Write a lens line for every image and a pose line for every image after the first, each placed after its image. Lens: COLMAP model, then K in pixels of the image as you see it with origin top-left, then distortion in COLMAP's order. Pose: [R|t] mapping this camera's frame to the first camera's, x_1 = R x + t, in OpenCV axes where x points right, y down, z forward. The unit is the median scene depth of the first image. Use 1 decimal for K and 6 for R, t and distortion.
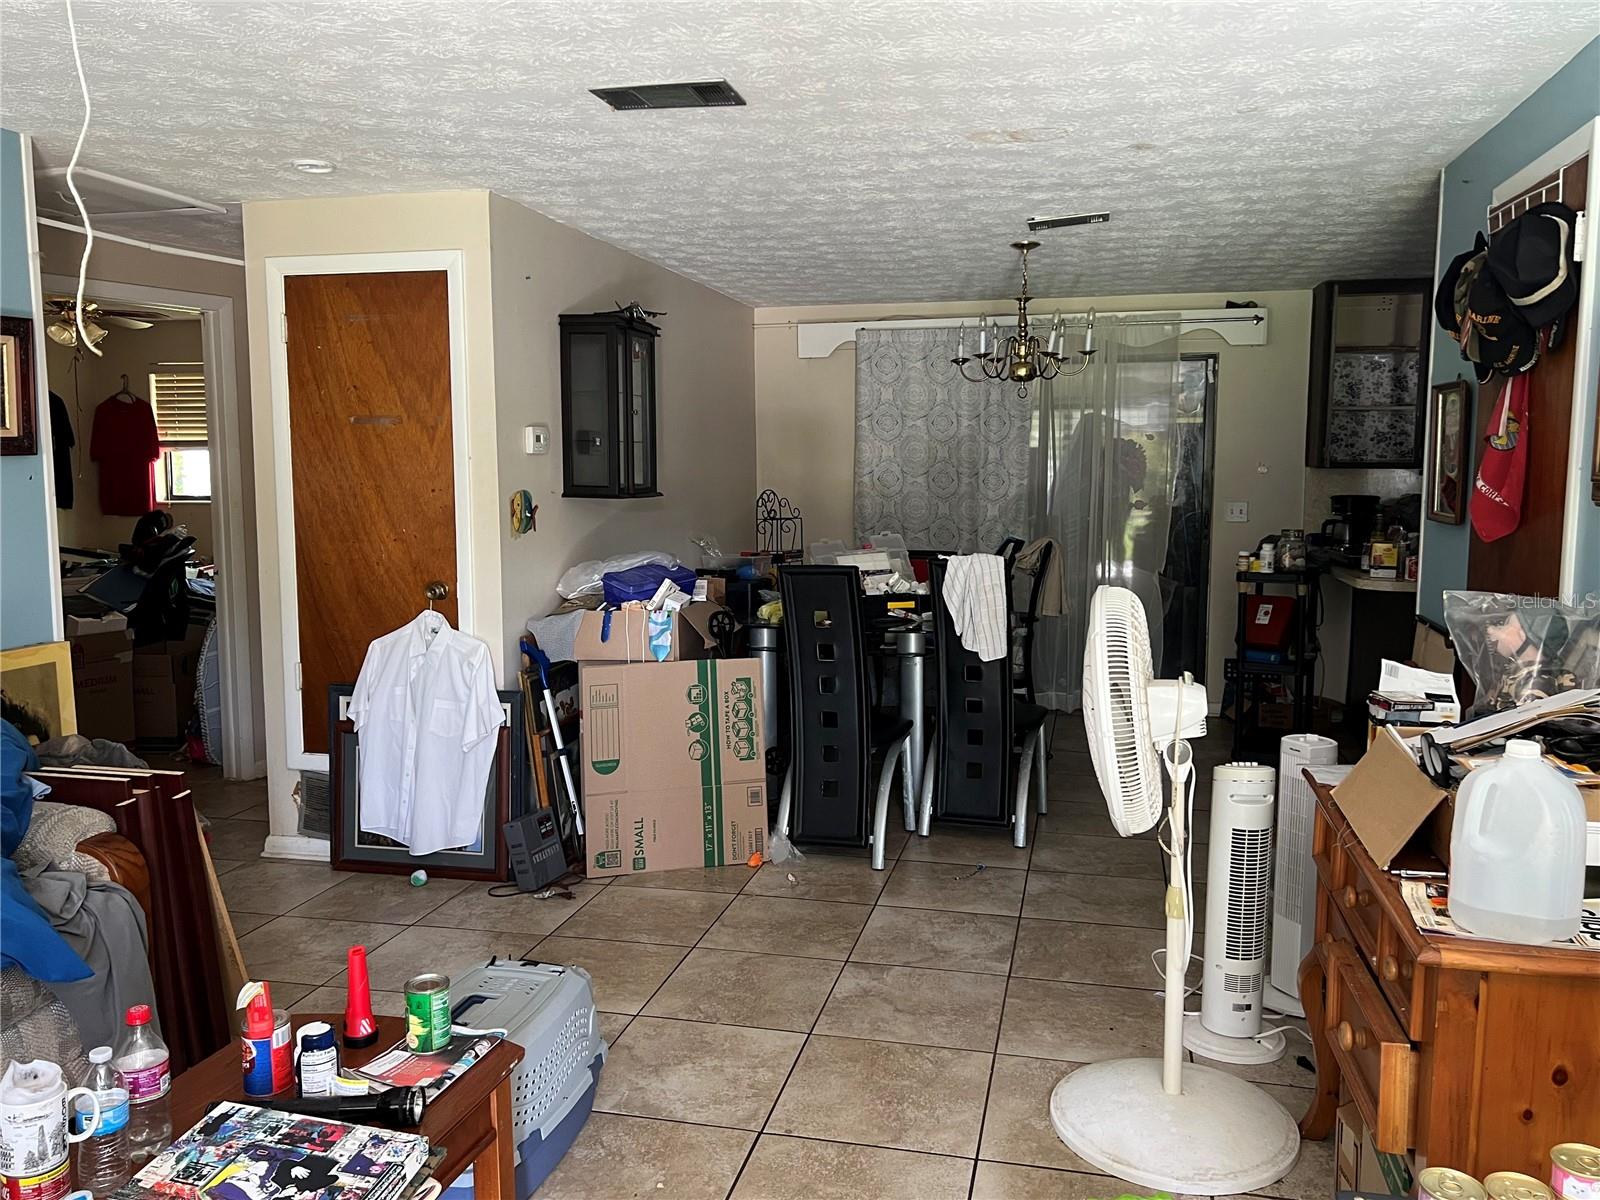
lens RADIAL K [[1233.3, 0, 800.0], [0, 1233.3, 600.0], [0, 0, 1]] dist [0.062743, -0.077060]
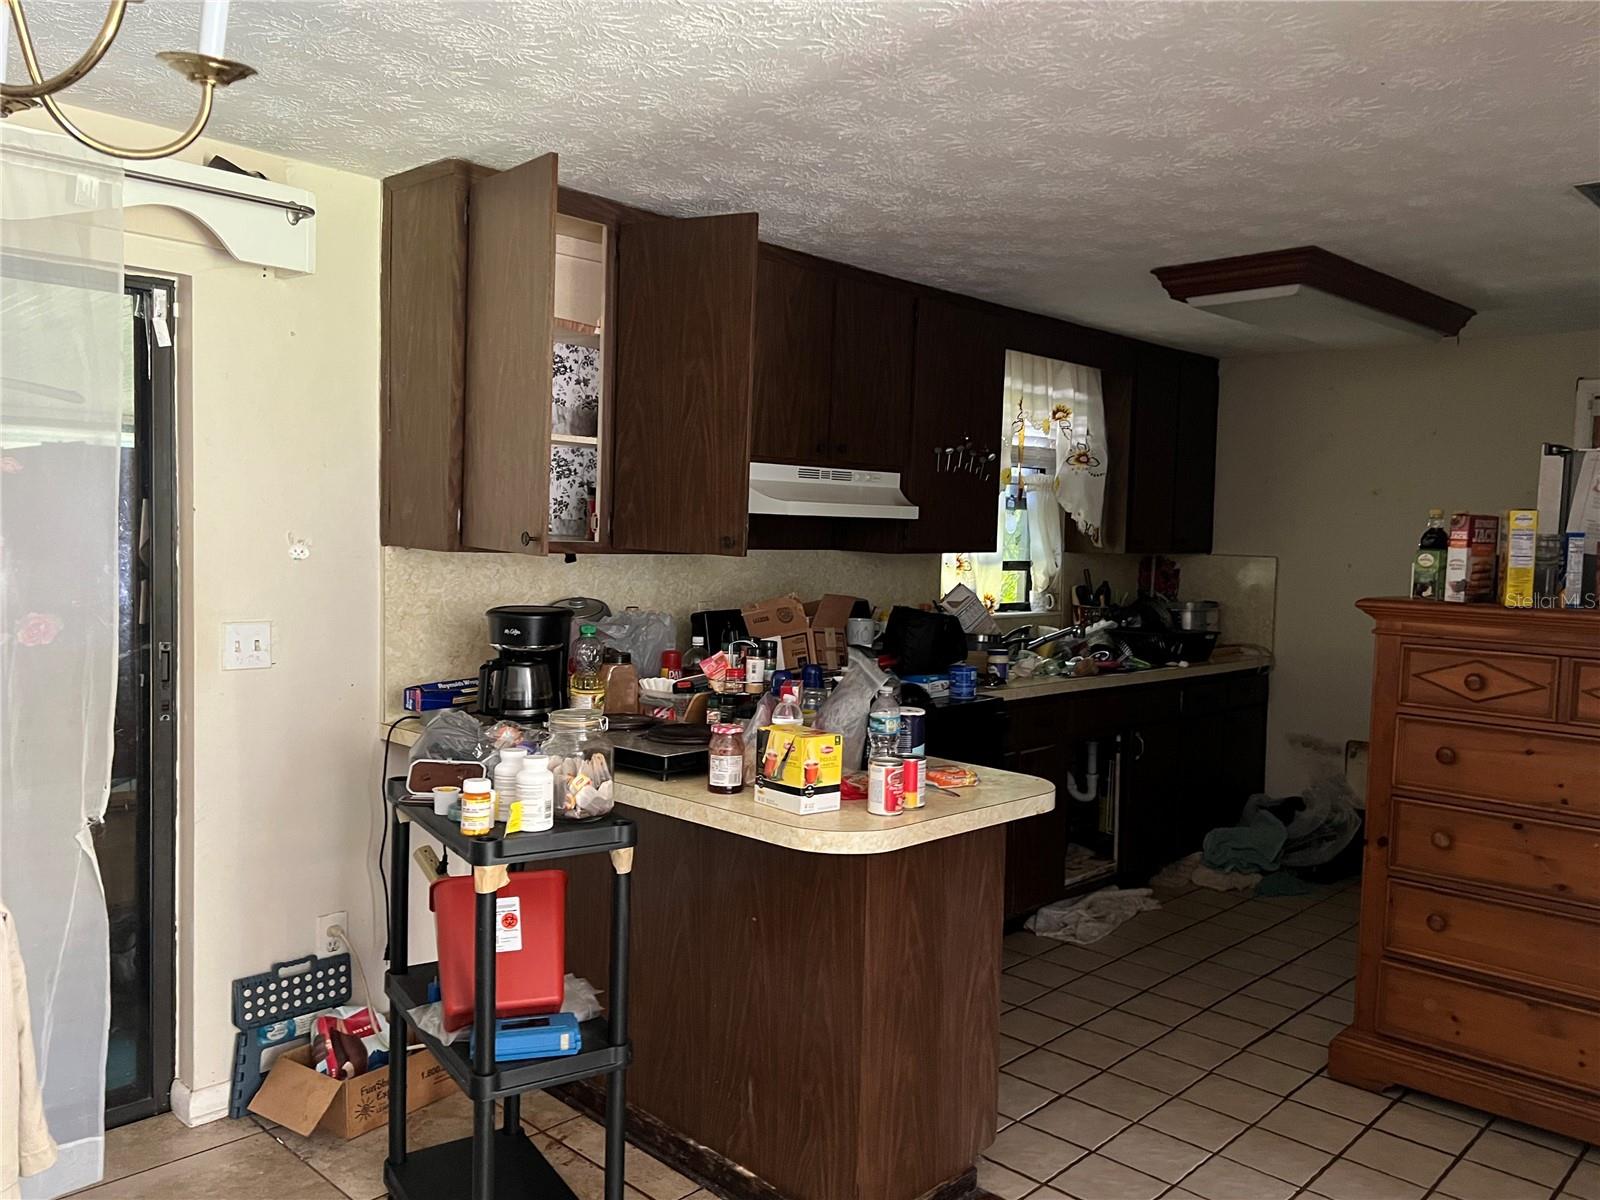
lens RADIAL K [[1233.3, 0, 800.0], [0, 1233.3, 600.0], [0, 0, 1]] dist [0.062743, -0.077060]
pose [[0.499001, -0.038669, 0.865738, 0.068672], [0.072954, 0.997332, 0.002497, -0.075533], [-0.863525, 0.061913, 0.500491, 0.619882]]
